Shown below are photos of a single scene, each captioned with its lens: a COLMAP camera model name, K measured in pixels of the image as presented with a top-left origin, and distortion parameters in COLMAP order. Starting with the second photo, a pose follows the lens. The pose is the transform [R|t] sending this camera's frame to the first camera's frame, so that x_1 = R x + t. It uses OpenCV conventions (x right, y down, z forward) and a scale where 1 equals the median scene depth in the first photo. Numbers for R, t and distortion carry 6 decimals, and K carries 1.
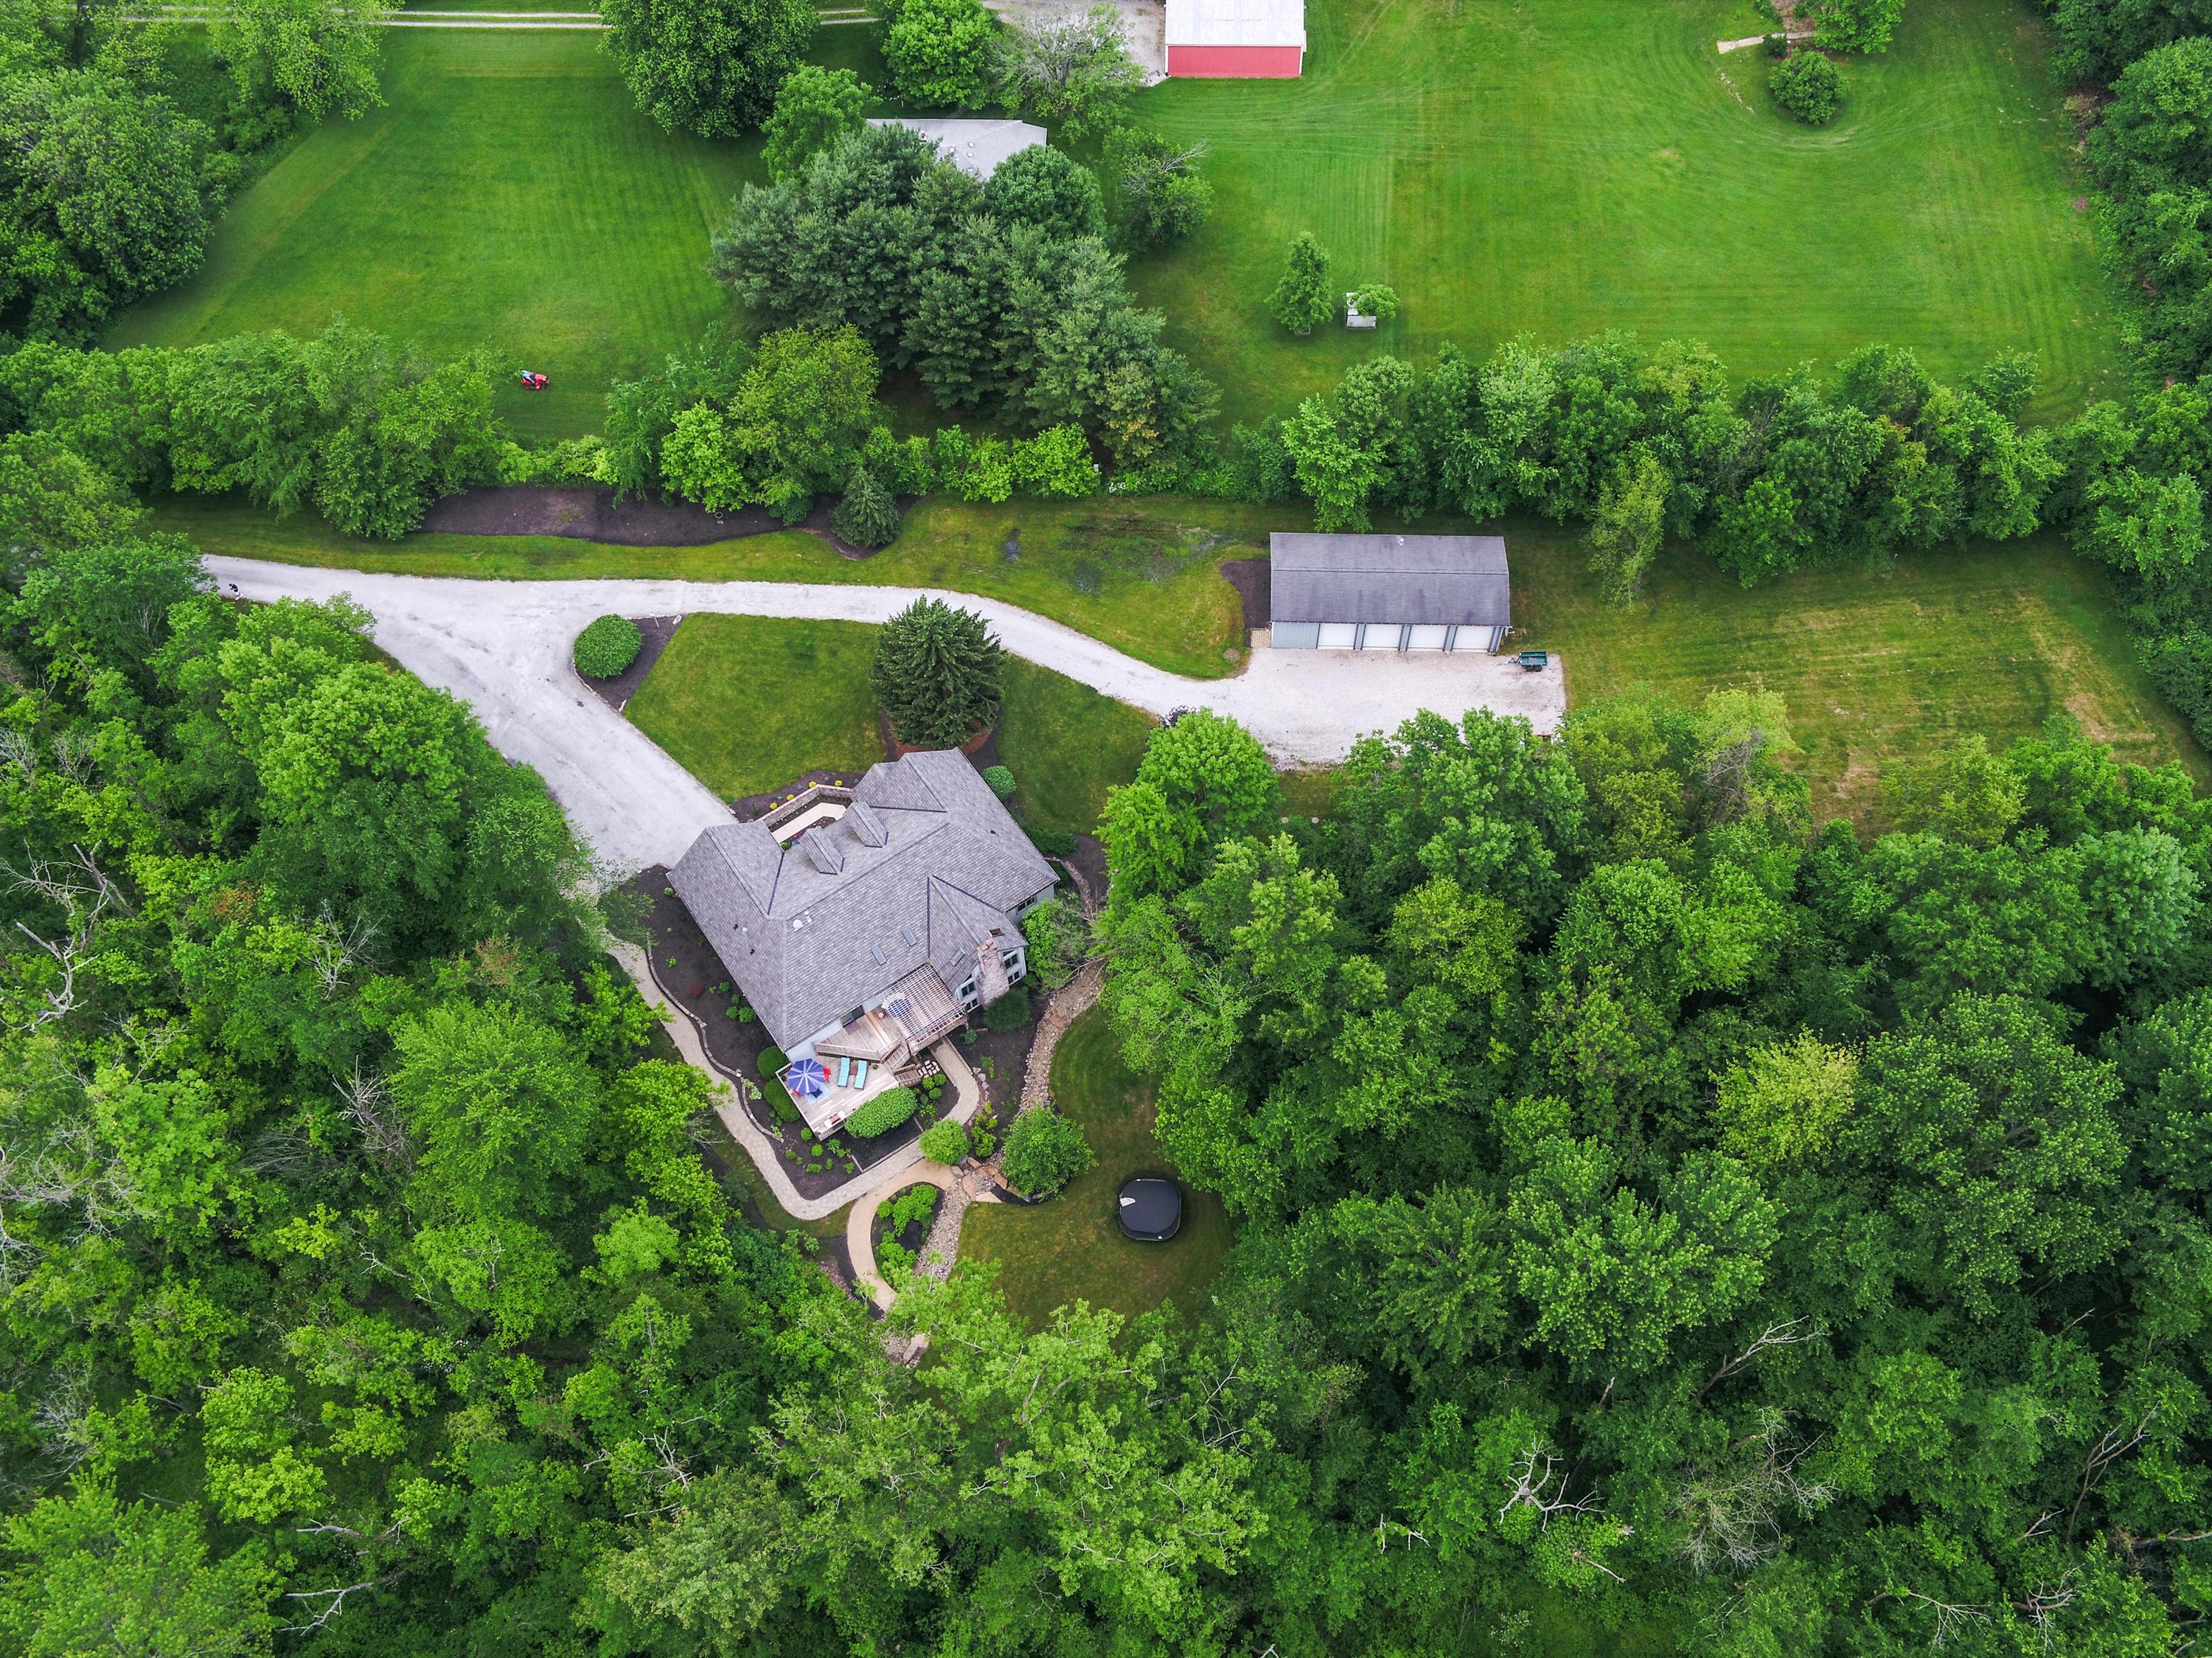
lens RADIAL K [[1905.7, 0, 1119.3], [0, 1905.7, 820.2], [0, 0, 1]] dist [-0.006089, 0.009151]
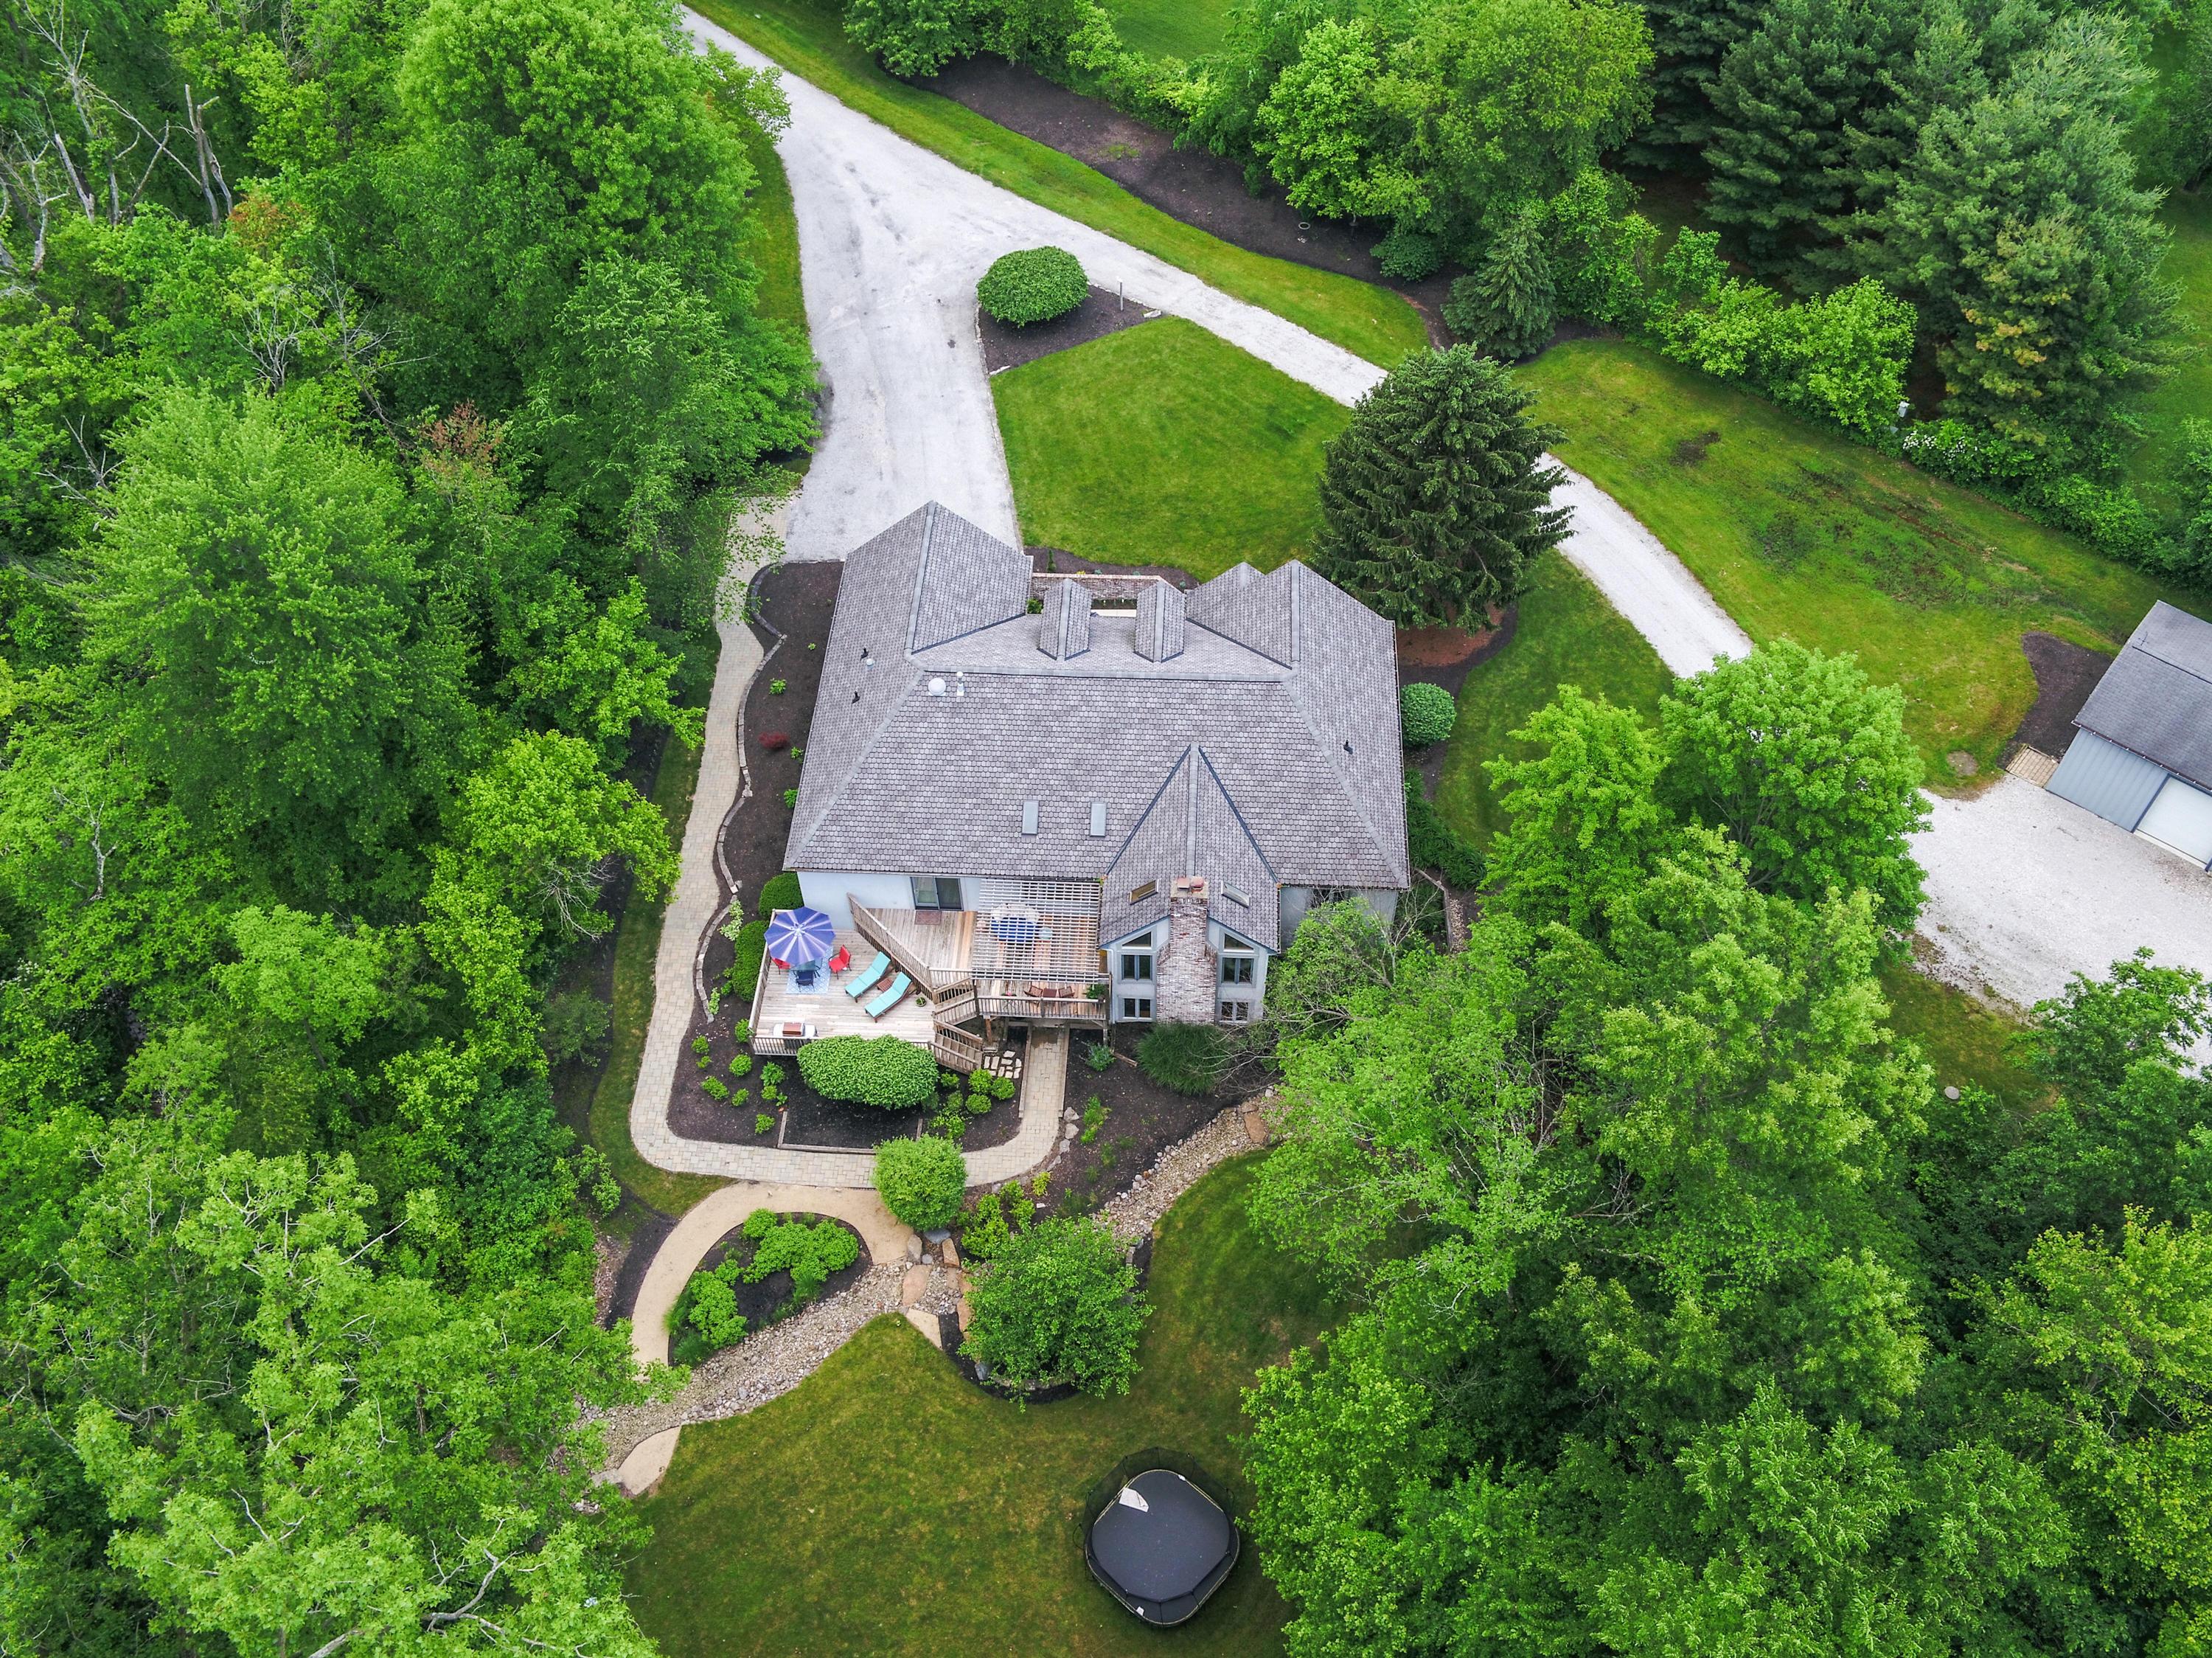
lens RADIAL K [[1905.7, 0, 1107.9], [0, 1905.7, 829.4], [0, 0, 1]] dist [-0.006089, 0.009151]
pose [[0.786923, 0.486207, -0.379940, 0.089906], [-0.538787, 0.841539, -0.039010, 0.080451], [0.300767, 0.235404, 0.924188, 0.505215]]
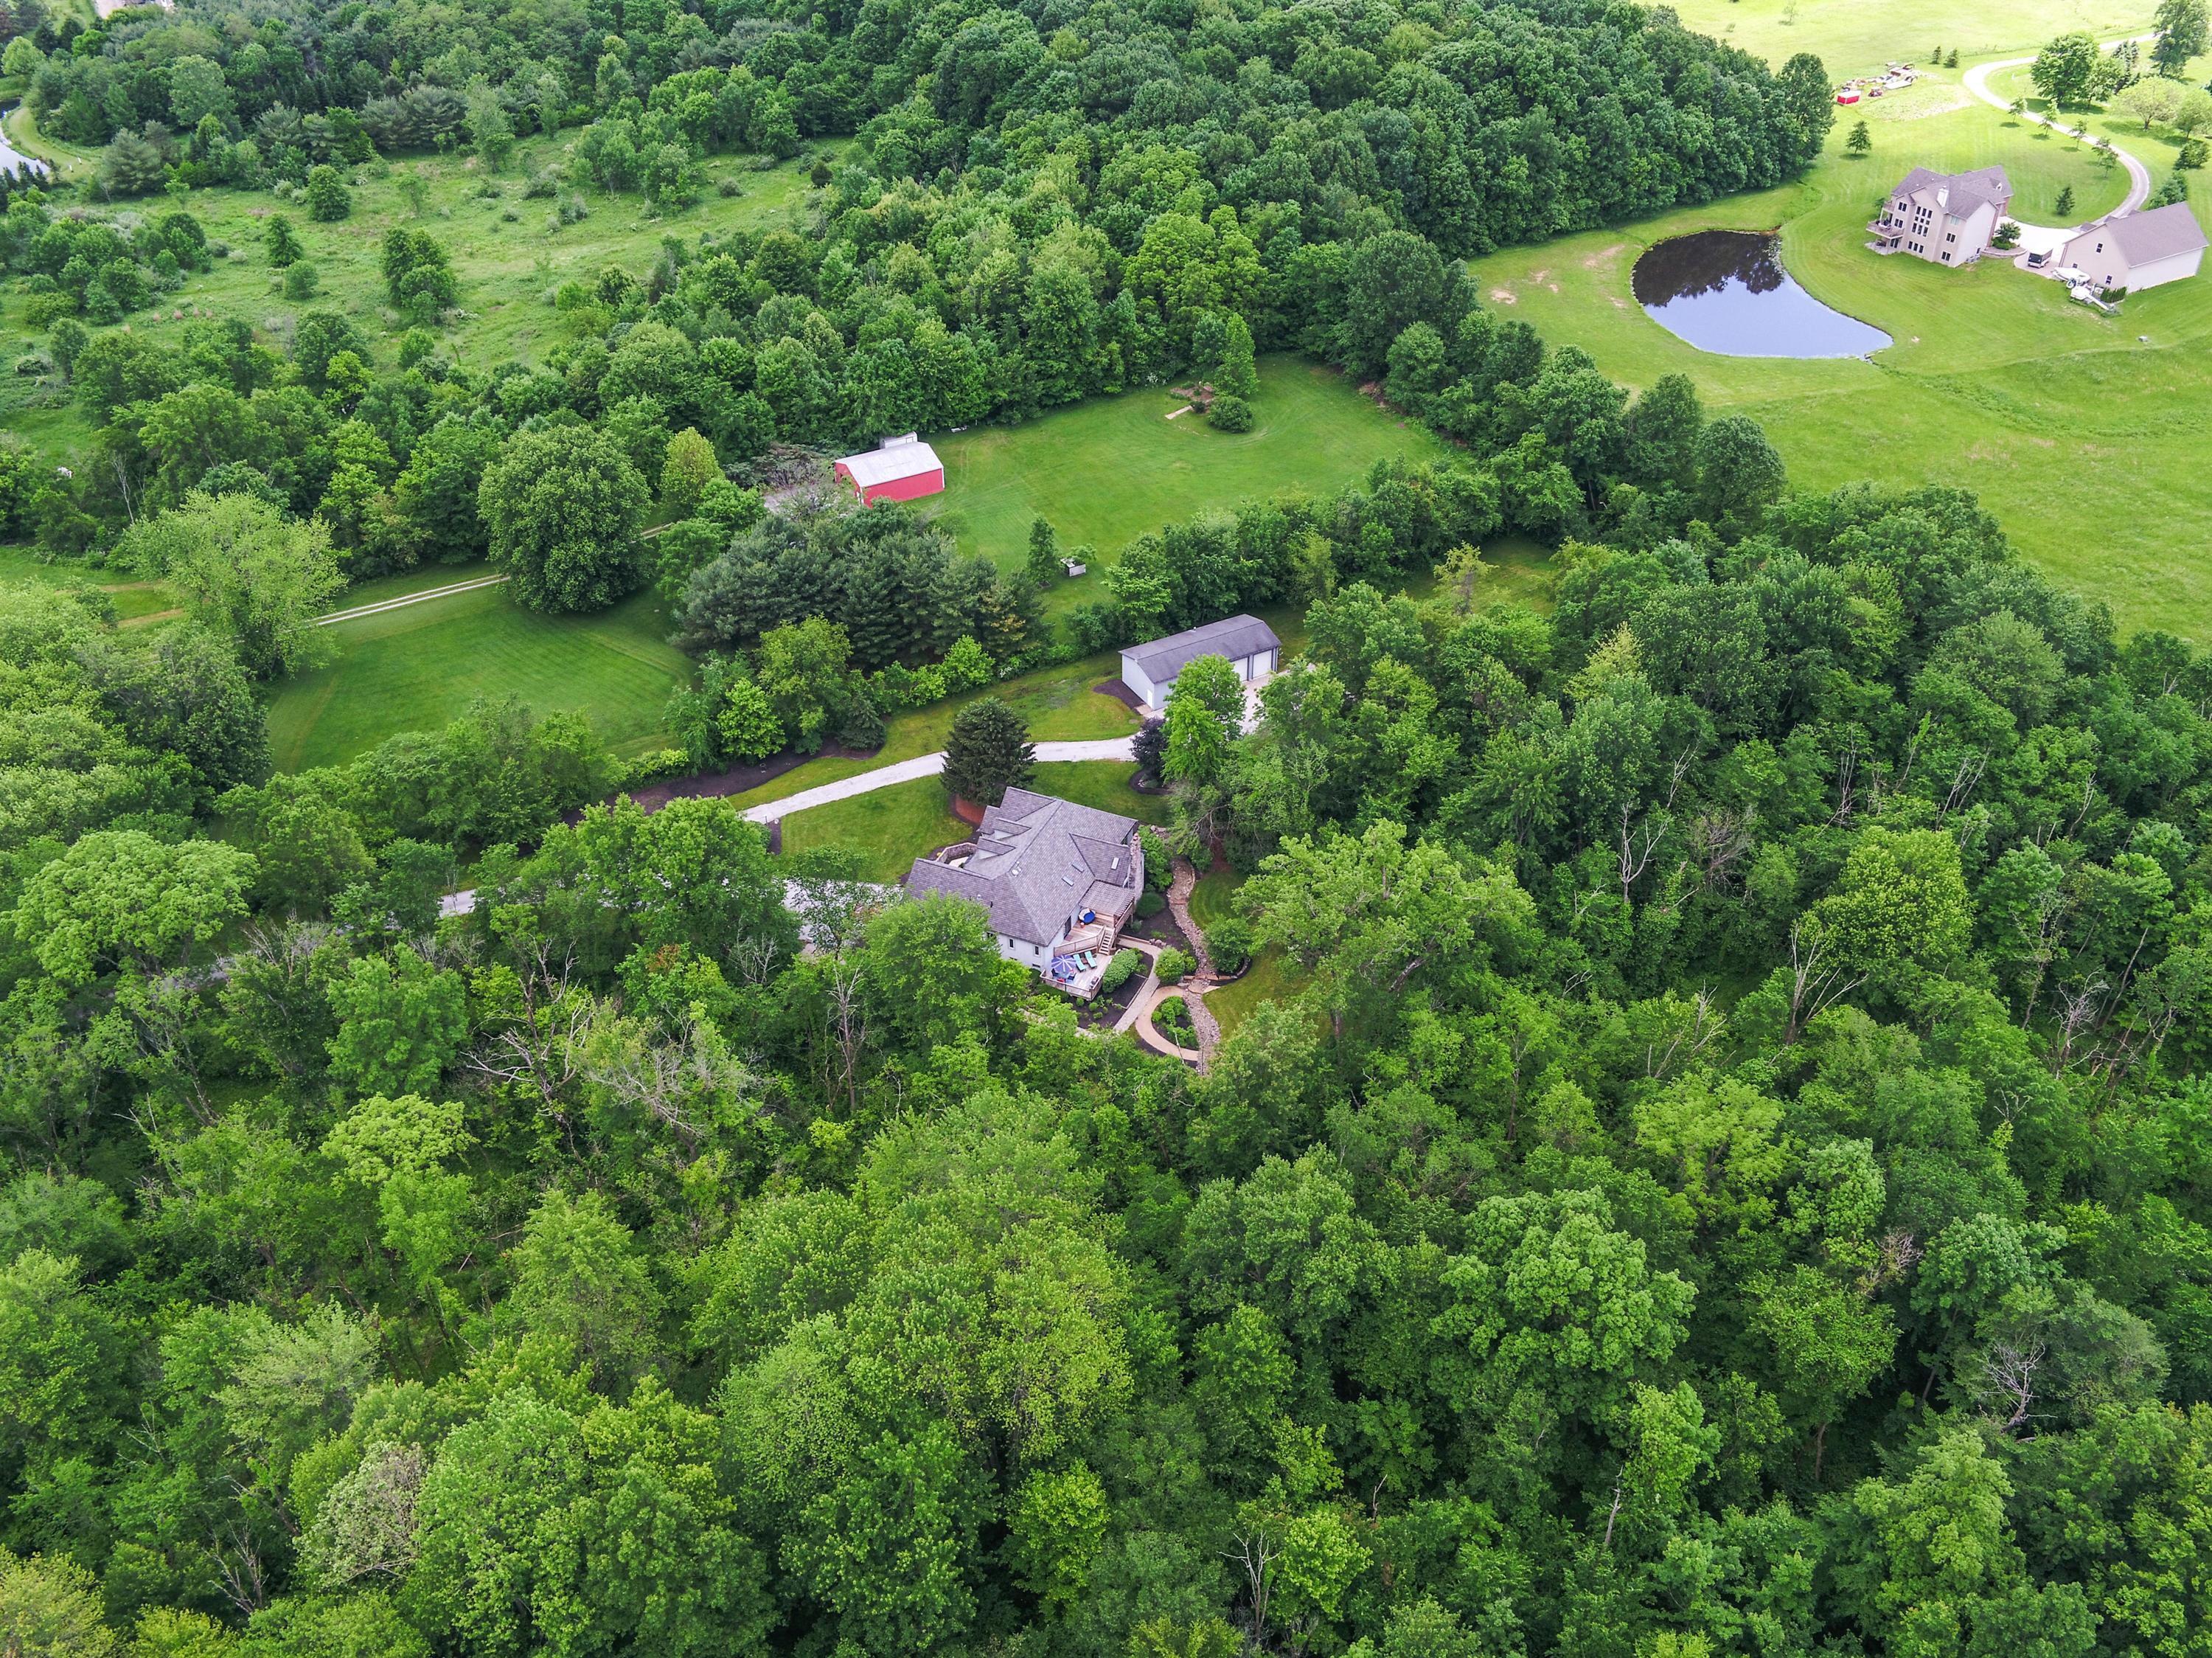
lens RADIAL K [[1905.7, 0, 1105.6], [0, 1905.7, 832.2], [0, 0, 1]] dist [-0.006089, 0.009151]
pose [[0.856693, -0.298615, 0.420602, -0.689025], [0.446819, 0.837020, -0.315832, 0.502615], [-0.257740, 0.458504, 0.850496, -0.268640]]
